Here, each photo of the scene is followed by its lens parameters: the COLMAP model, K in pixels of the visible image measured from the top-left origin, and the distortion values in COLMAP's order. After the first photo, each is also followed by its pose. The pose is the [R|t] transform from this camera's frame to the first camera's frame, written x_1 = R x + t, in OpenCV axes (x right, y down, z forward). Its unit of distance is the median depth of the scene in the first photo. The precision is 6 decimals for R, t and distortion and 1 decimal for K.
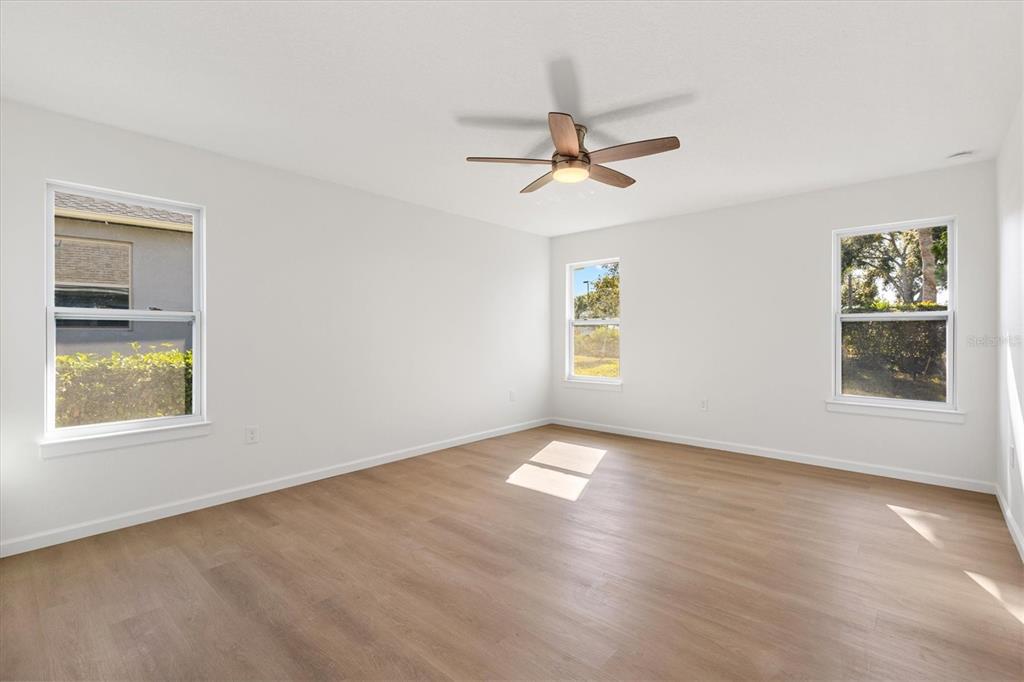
lens RADIAL K [[465.9, 0, 513.0], [0, 465.9, 332.6], [0, 0, 1]] dist [0.000453, 0.000084]
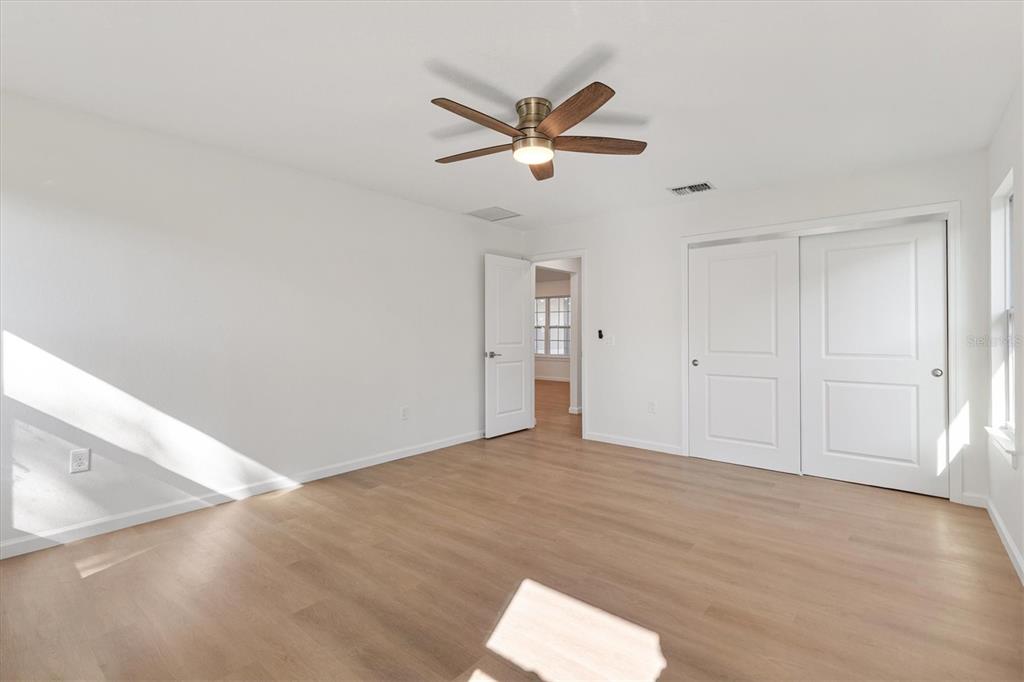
lens RADIAL K [[465.9, 0, 513.0], [0, 465.9, 332.6], [0, 0, 1]] dist [0.000453, 0.000084]
pose [[-0.999354, -0.003535, -0.035756, 0.219095], [-0.003290, 0.999971, -0.006896, 0.008507], [0.035779, -0.006774, -0.999337, 2.075347]]
